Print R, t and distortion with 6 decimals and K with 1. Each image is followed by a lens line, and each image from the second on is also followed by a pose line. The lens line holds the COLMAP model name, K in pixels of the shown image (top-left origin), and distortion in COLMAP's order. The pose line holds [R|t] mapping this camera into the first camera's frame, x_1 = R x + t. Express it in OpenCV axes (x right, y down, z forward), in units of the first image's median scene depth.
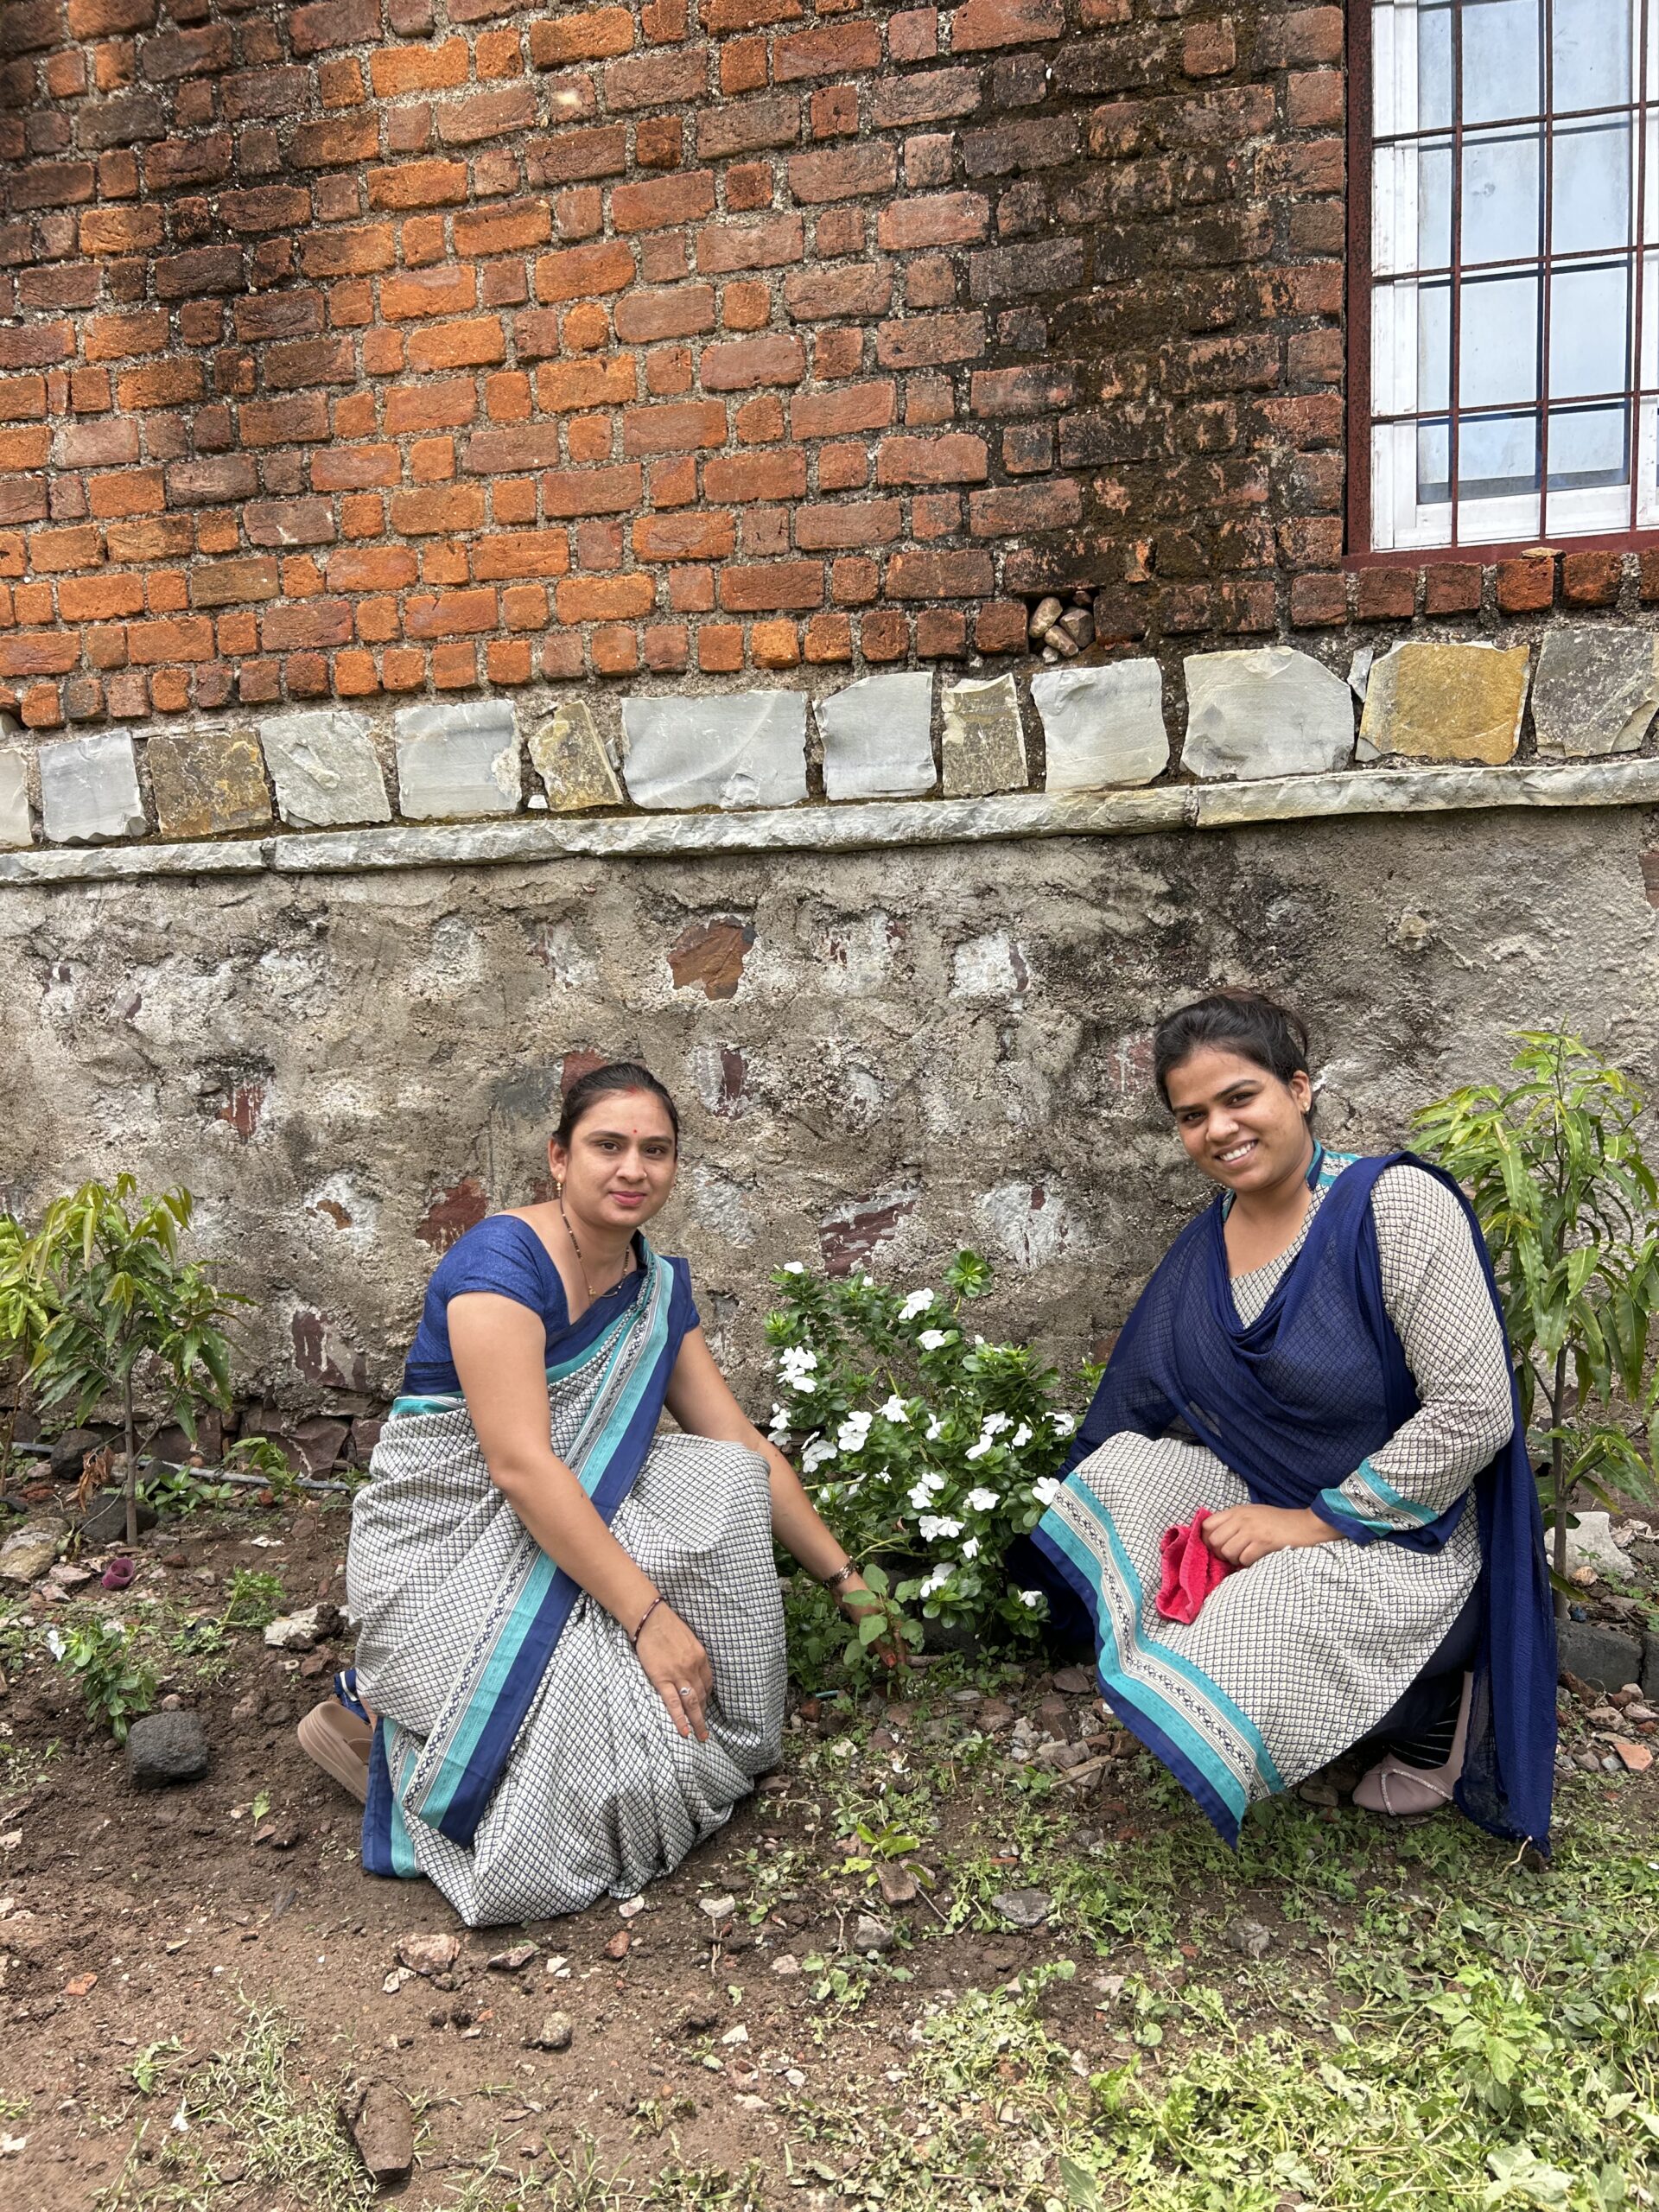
lens RADIAL K [[1688.3, 0, 837.8], [0, 1688.3, 1108.4], [0, 0, 1]] dist [0.049615, -0.053492]
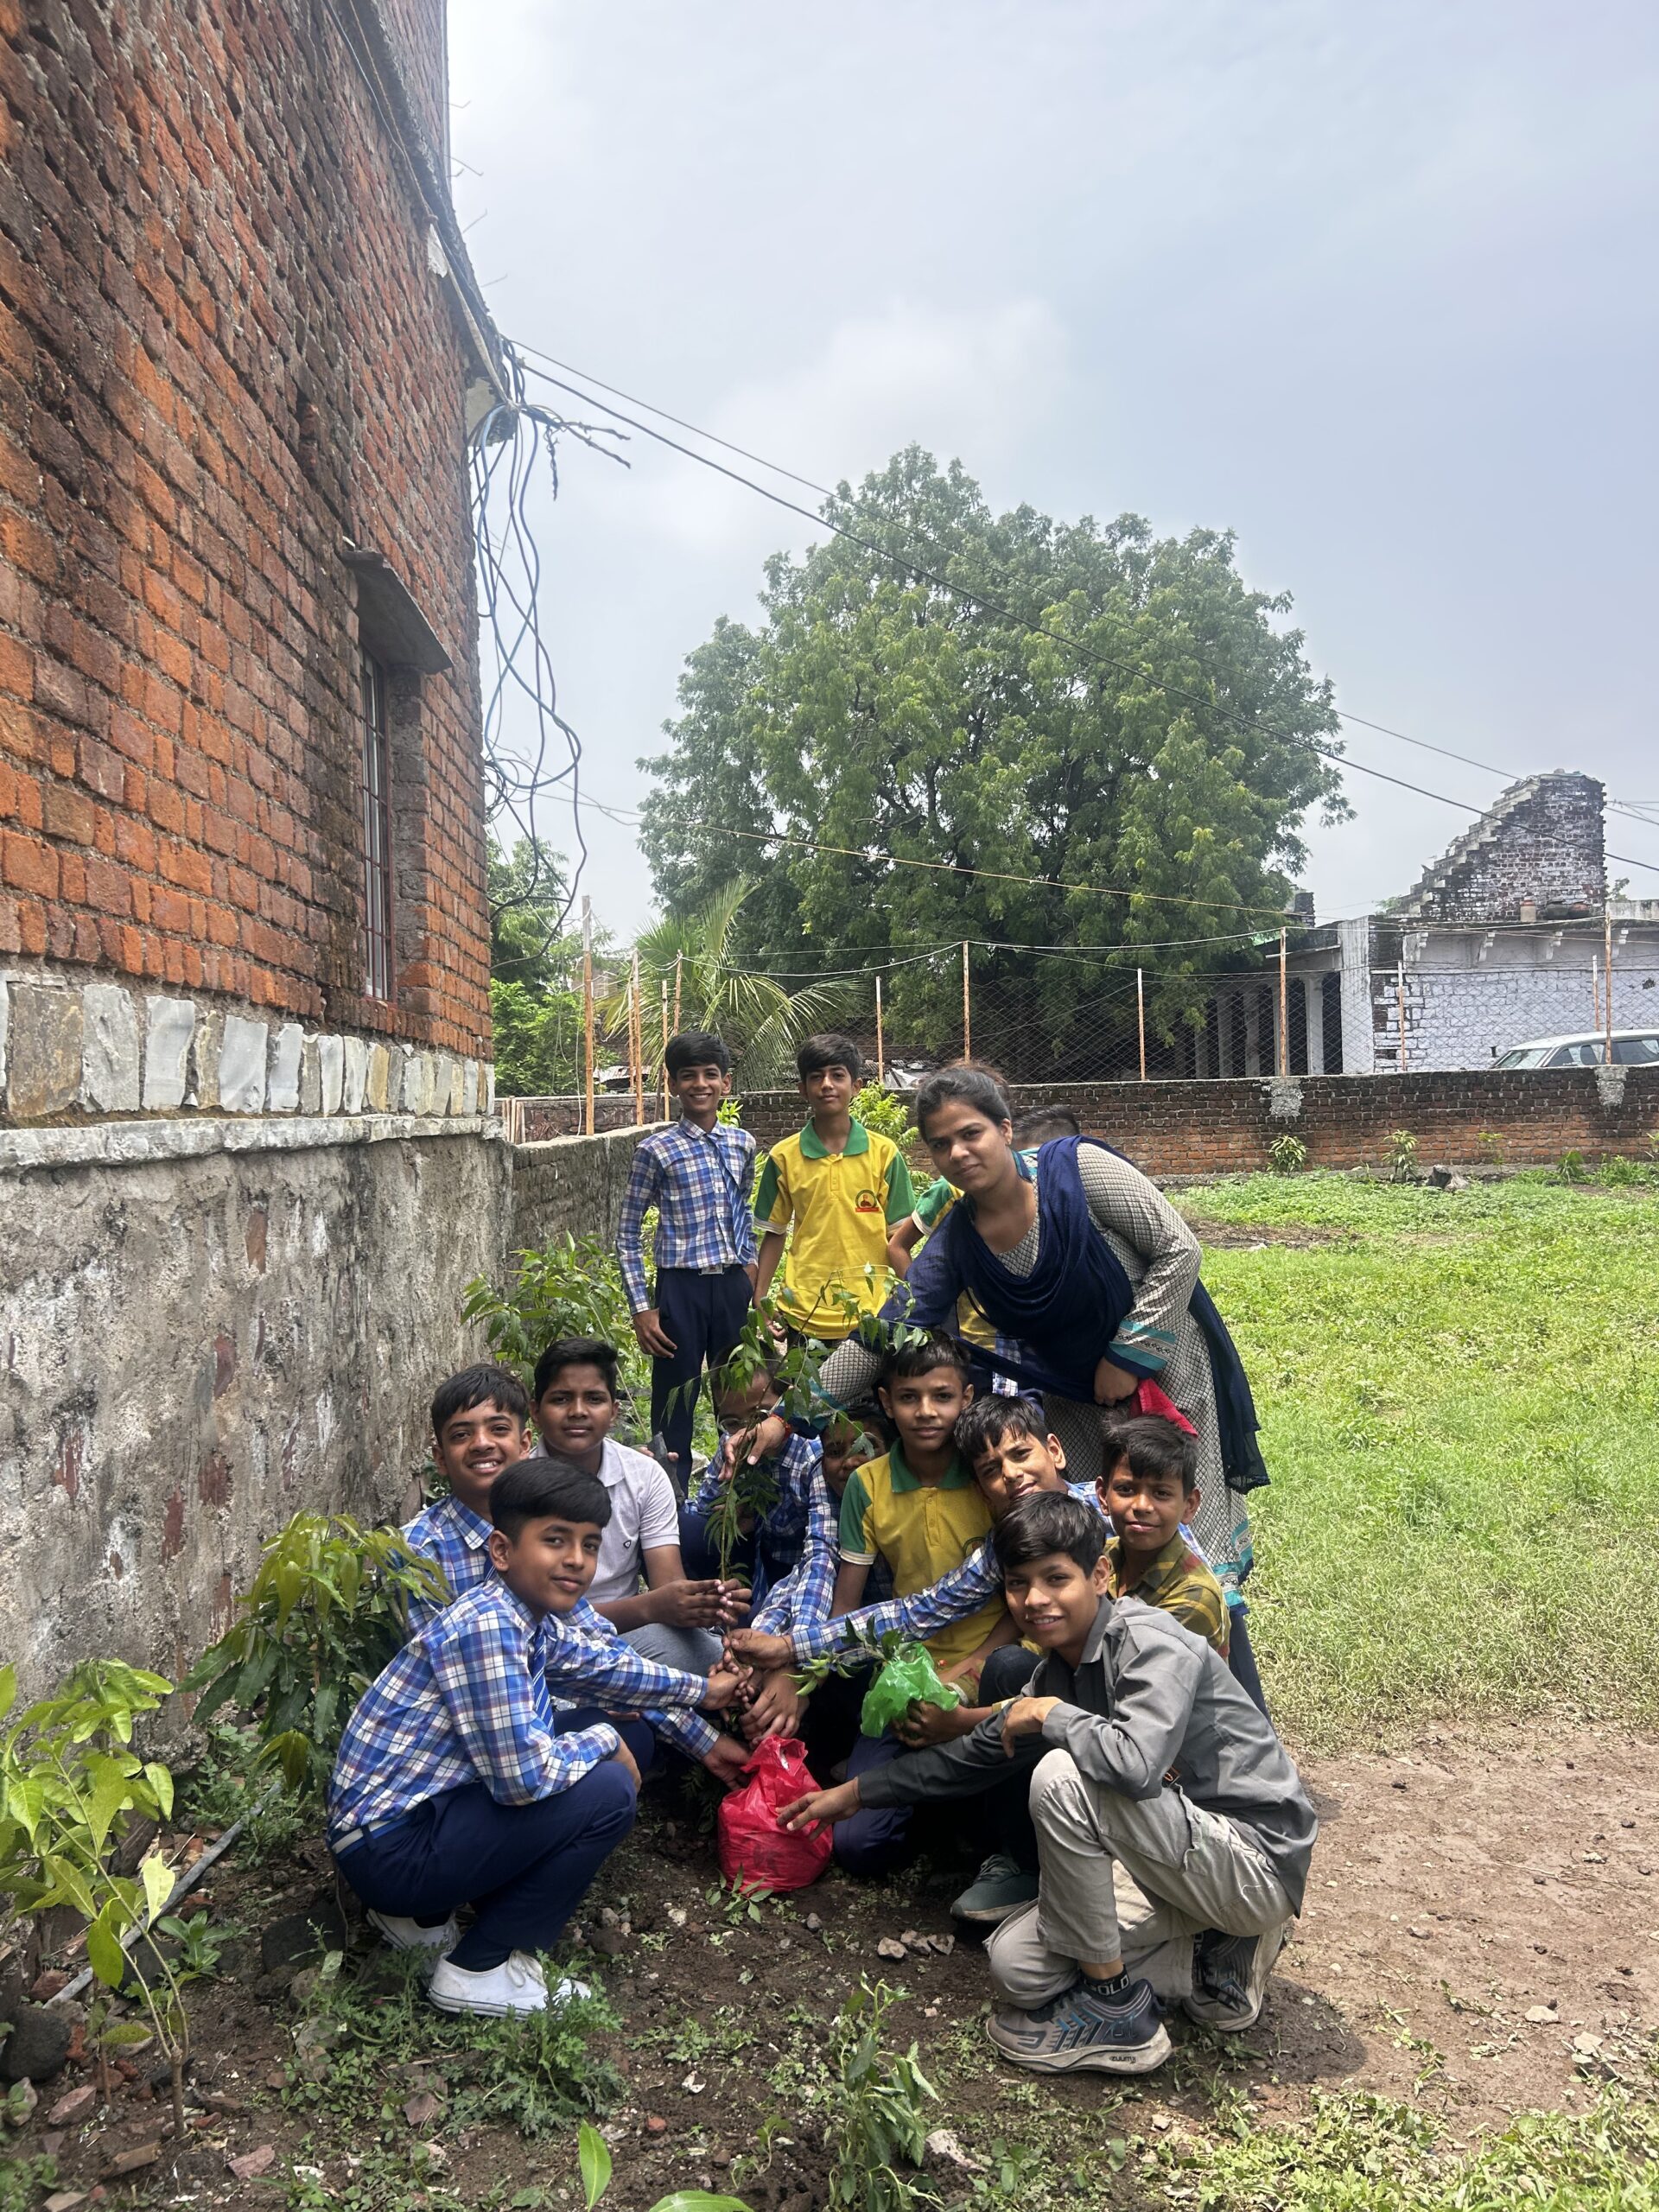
lens RADIAL K [[1688.3, 0, 832.7], [0, 1688.3, 1128.6], [0, 0, 1]] dist [0.049615, -0.053492]
pose [[-0.299987, 0.027635, 0.953543, -1.186293], [0.120339, 0.992691, 0.009090, -0.115827], [-0.946322, 0.117475, -0.301120, 0.869828]]
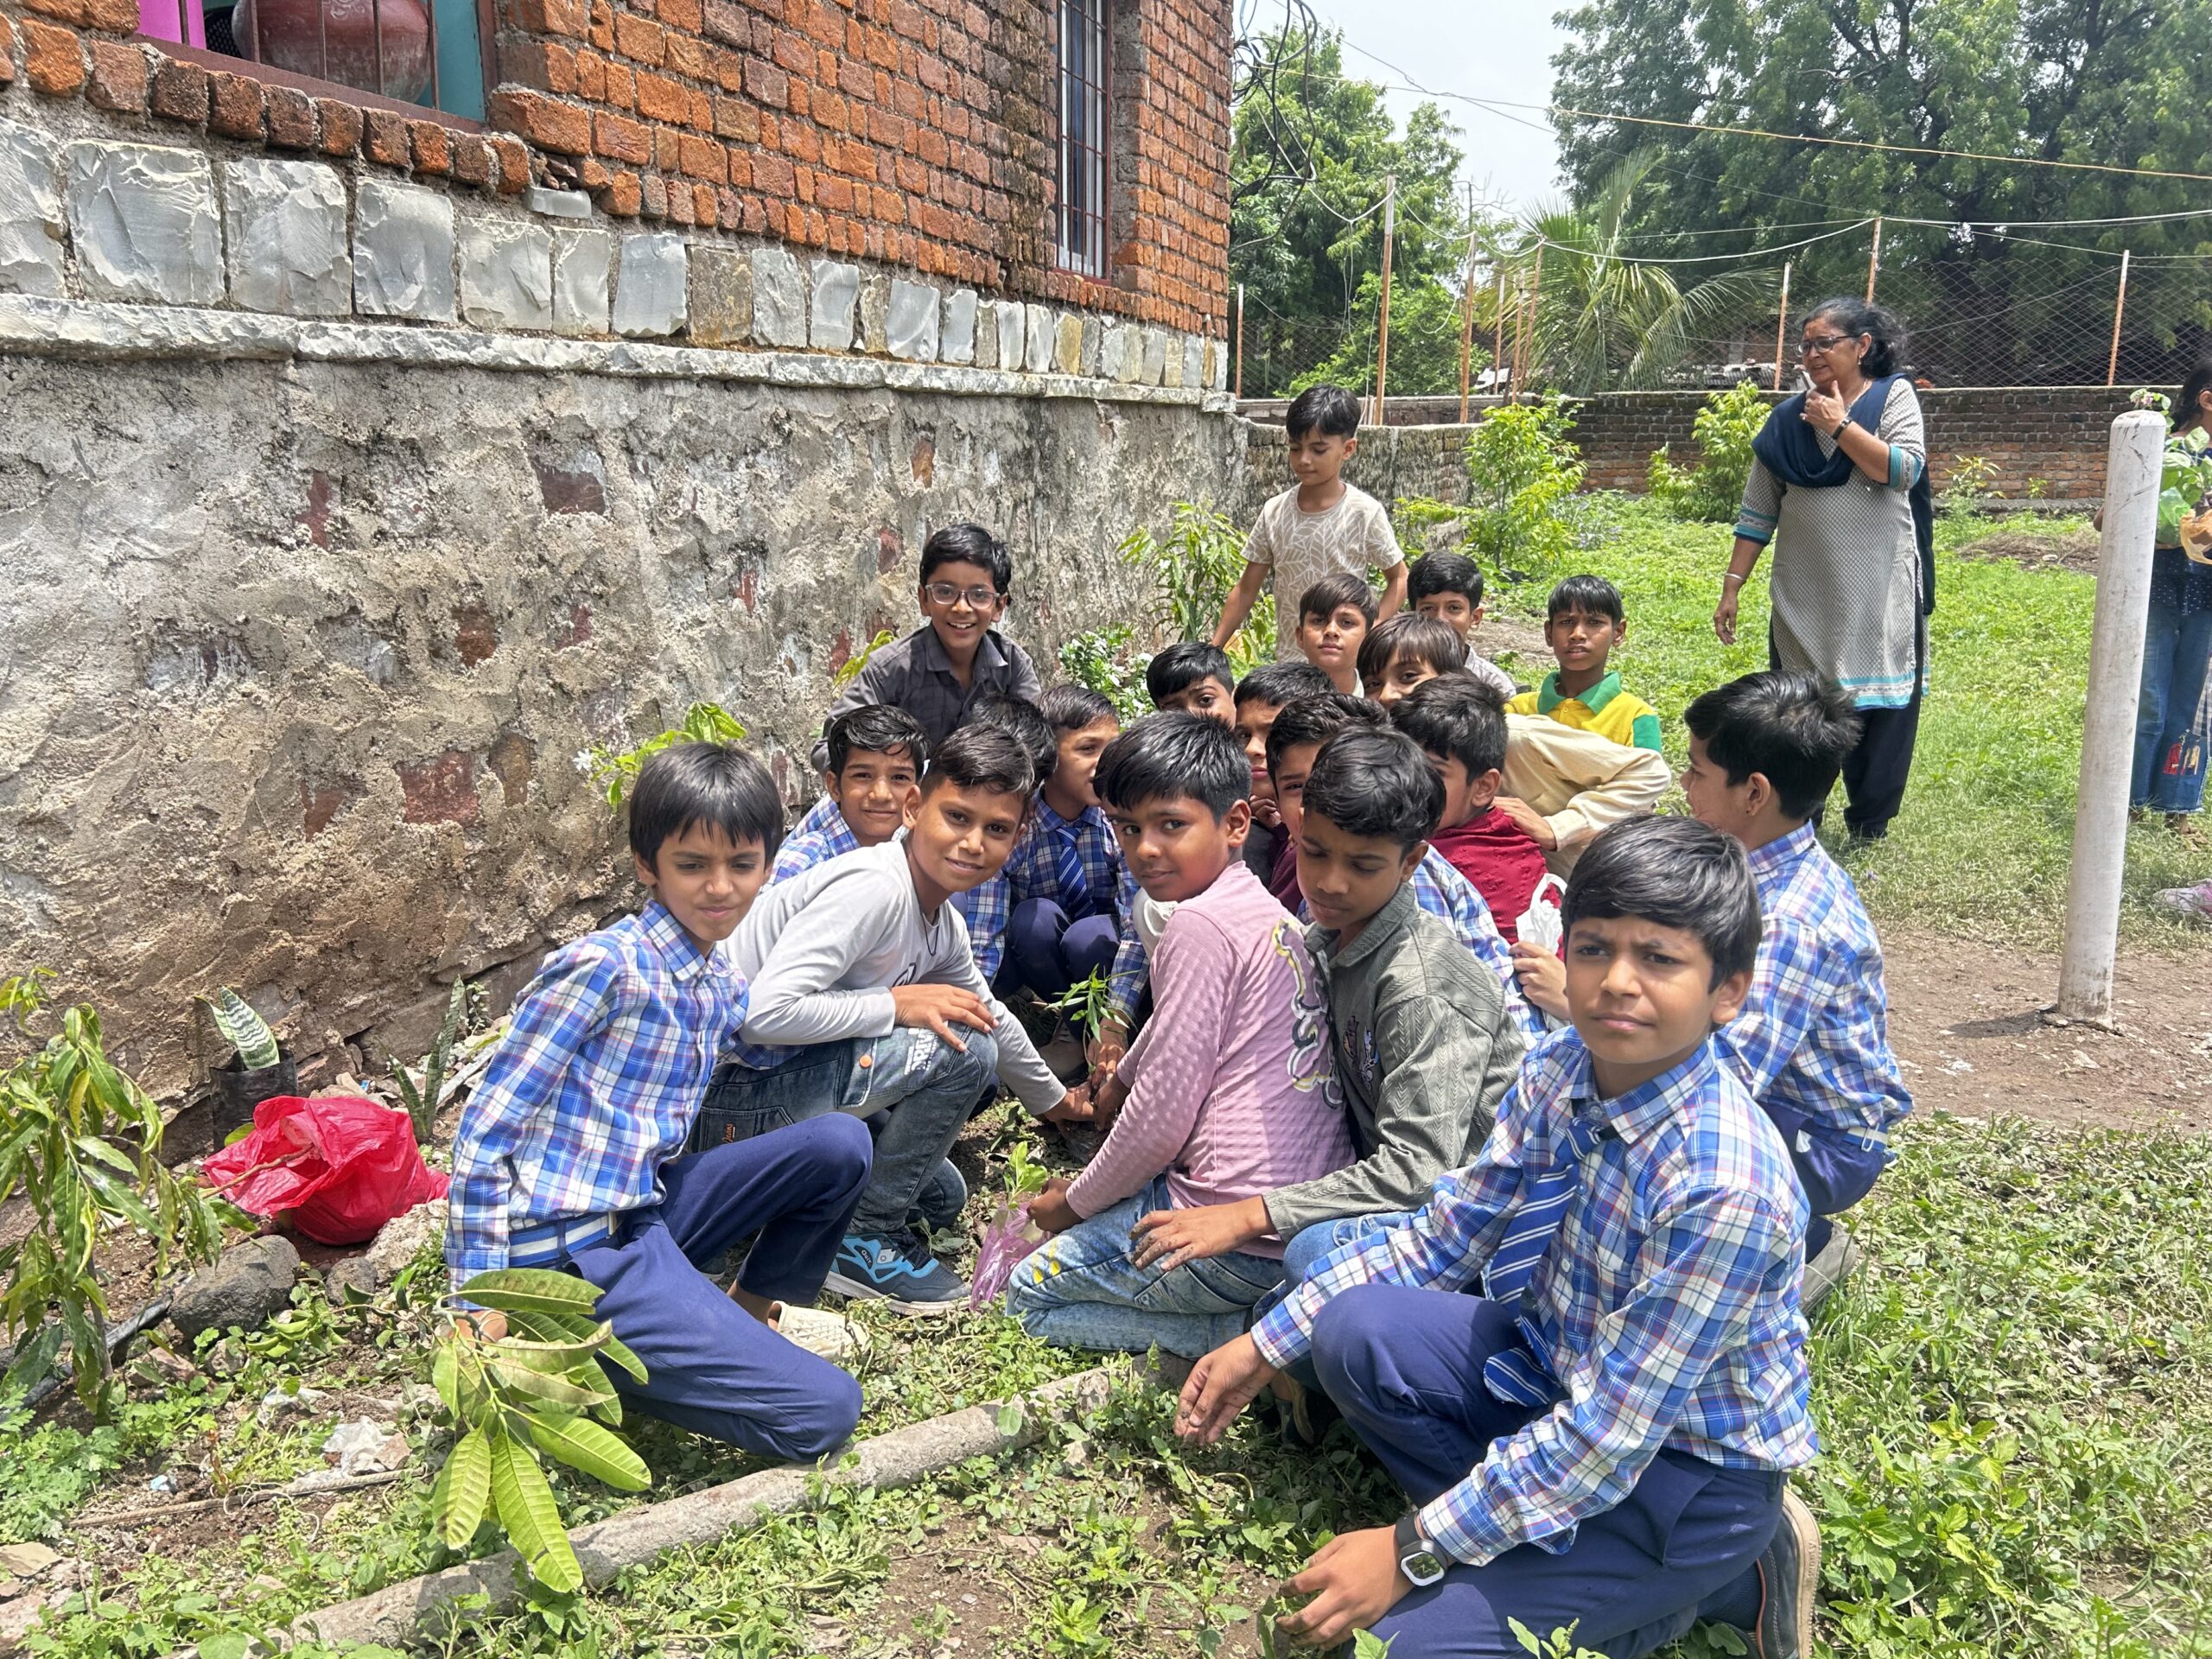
lens RADIAL K [[1688.3, 0, 1050.8], [0, 1688.3, 872.1], [0, 0, 1]] dist [0.049615, -0.053492]
pose [[0.092500, -0.220120, 0.971077, -1.492568], [0.090588, 0.973074, 0.211944, -0.036758], [-0.991583, 0.068363, 0.109949, 0.662283]]
